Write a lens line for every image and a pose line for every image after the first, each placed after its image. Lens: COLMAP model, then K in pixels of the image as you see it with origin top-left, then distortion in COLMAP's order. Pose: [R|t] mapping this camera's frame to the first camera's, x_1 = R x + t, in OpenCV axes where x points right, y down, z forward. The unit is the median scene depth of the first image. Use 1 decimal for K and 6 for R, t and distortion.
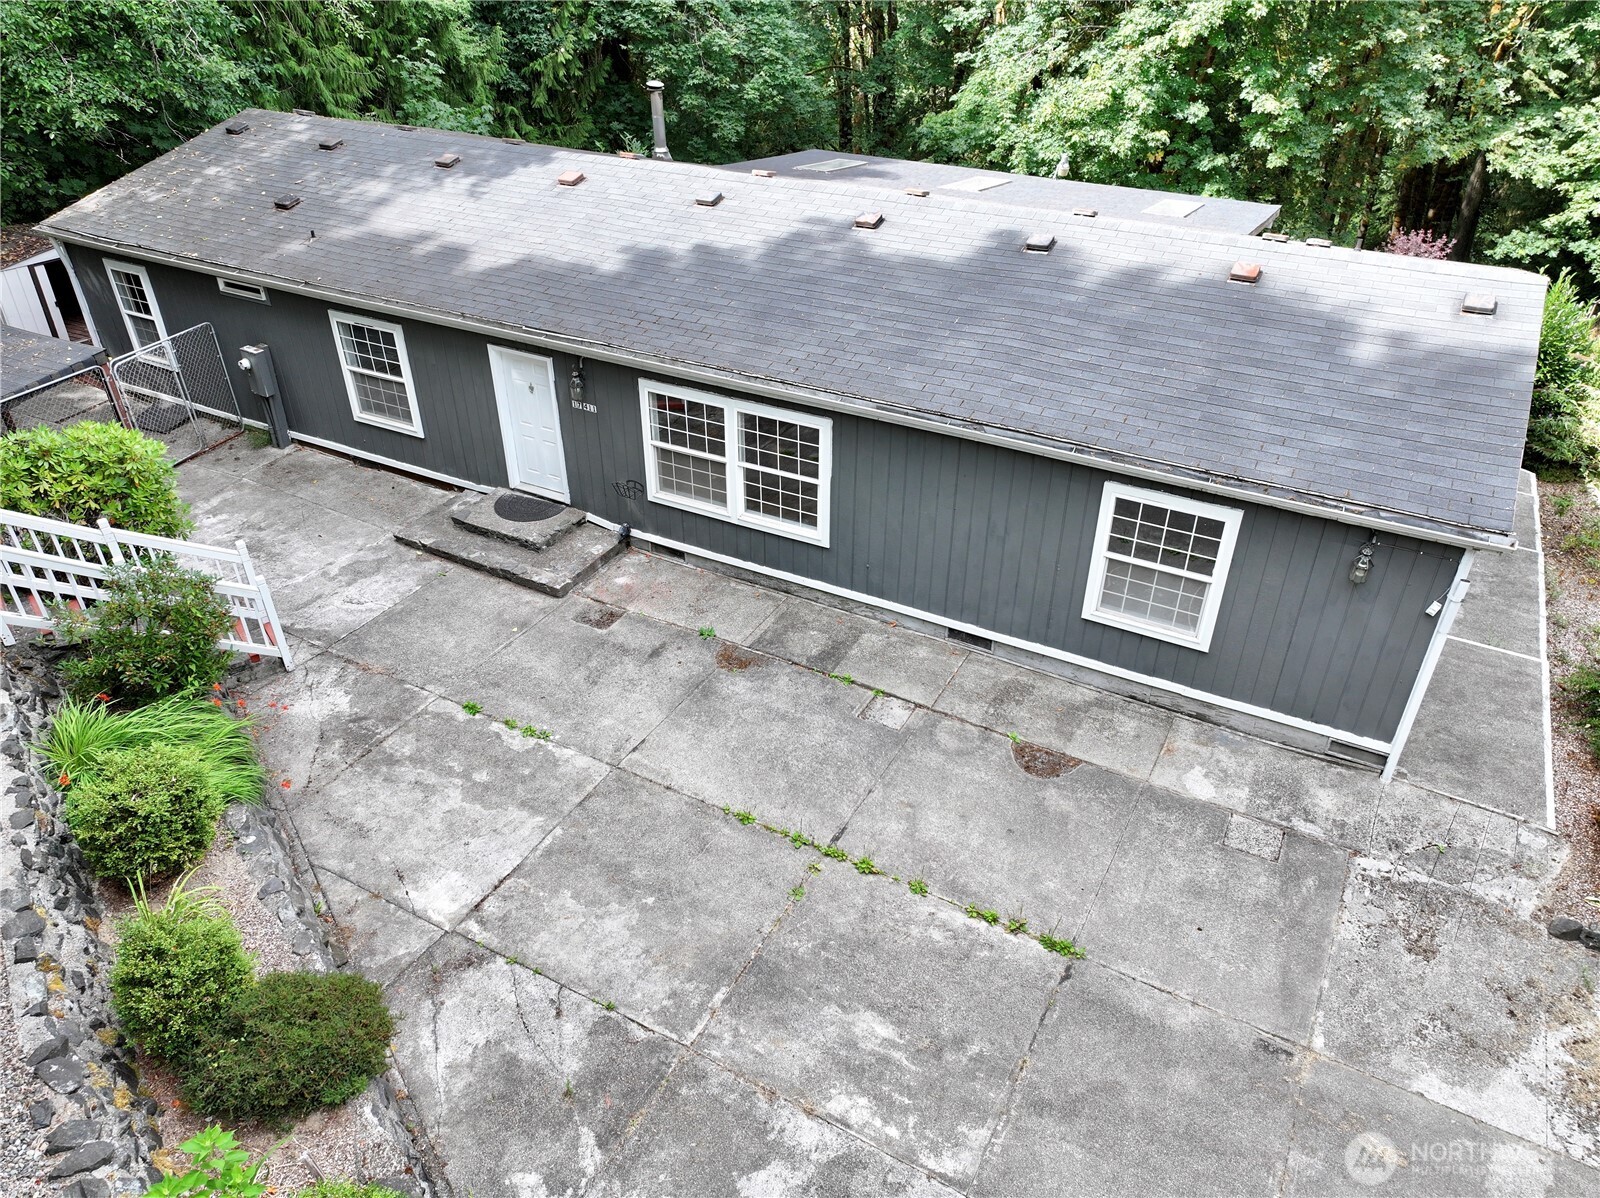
lens RADIAL K [[1131.4, 0, 799.3], [0, 1131.4, 597.1], [0, 0, 1]] dist [0.006310, 0.011173]
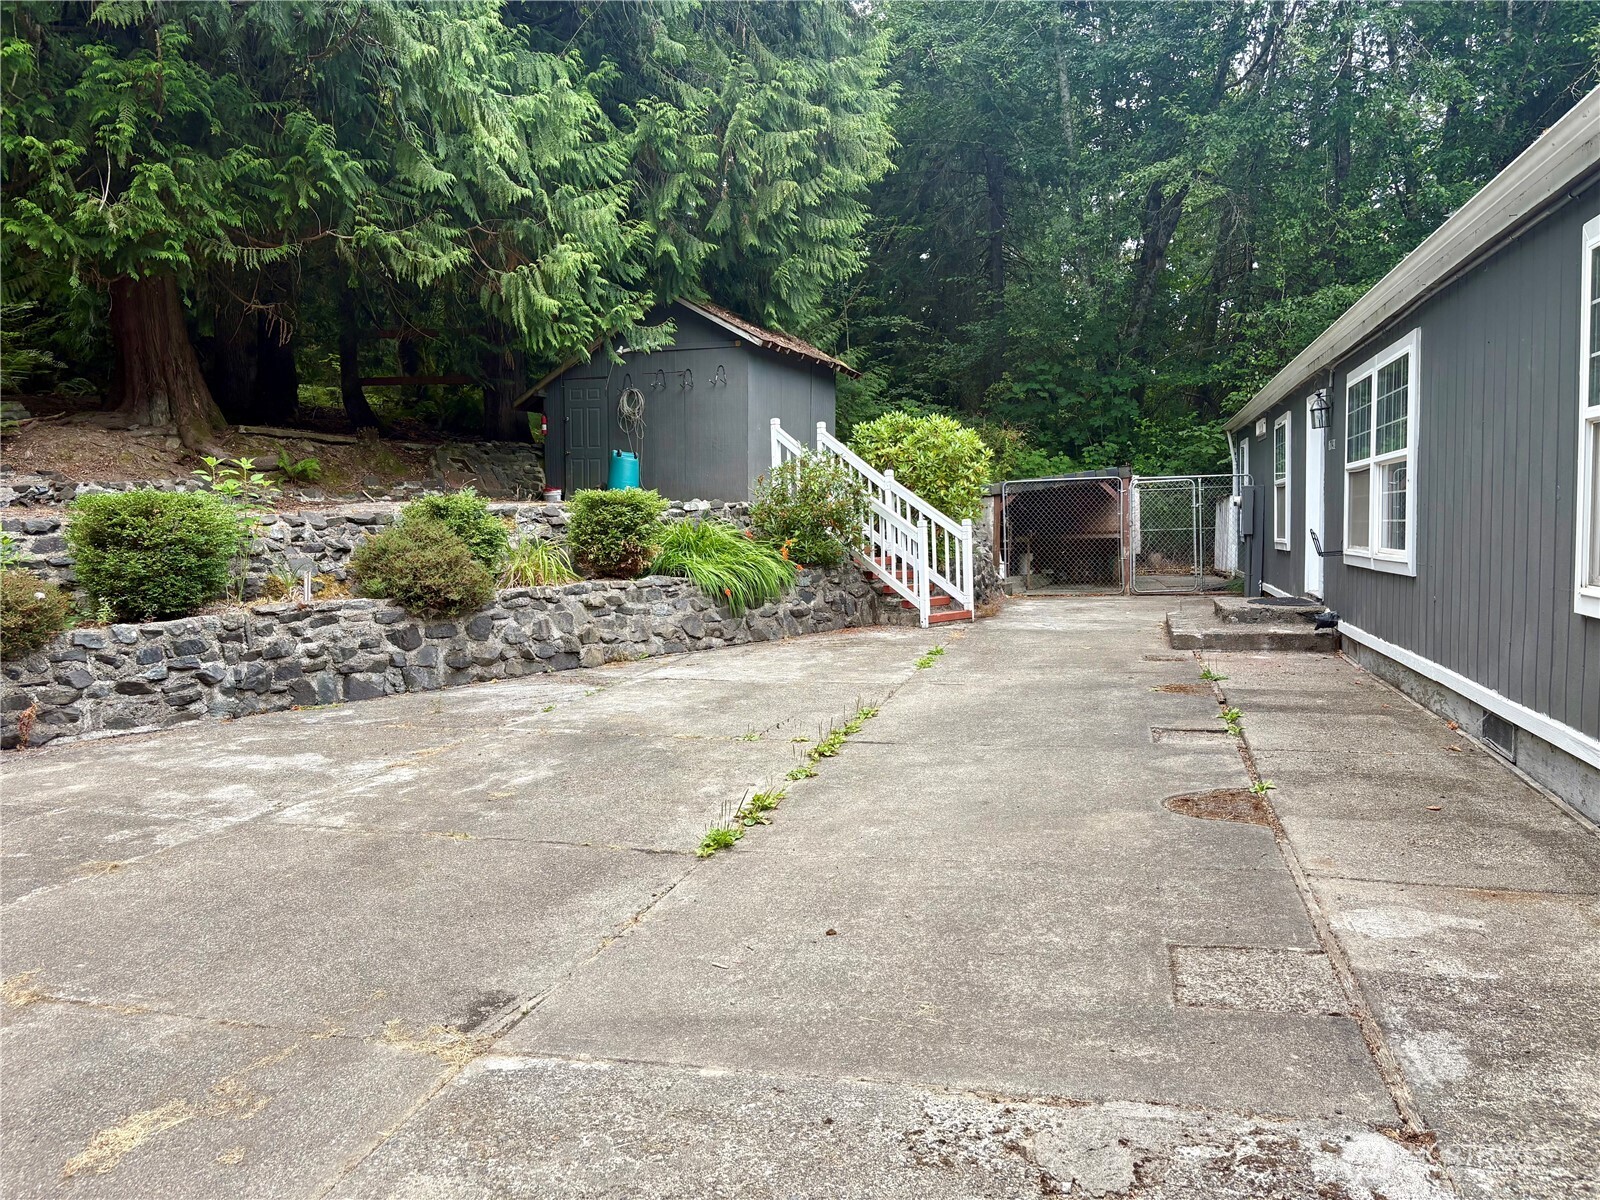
lens RADIAL K [[1203.5, 0, 794.3], [0, 1203.5, 604.4], [0, 0, 1]] dist [0.039727, -0.036791]
pose [[0.218988, 0.057399, -0.974038, 0.718915], [-0.523927, 0.849064, -0.067758, 0.223167], [0.823131, 0.525163, 0.216008, 0.807565]]
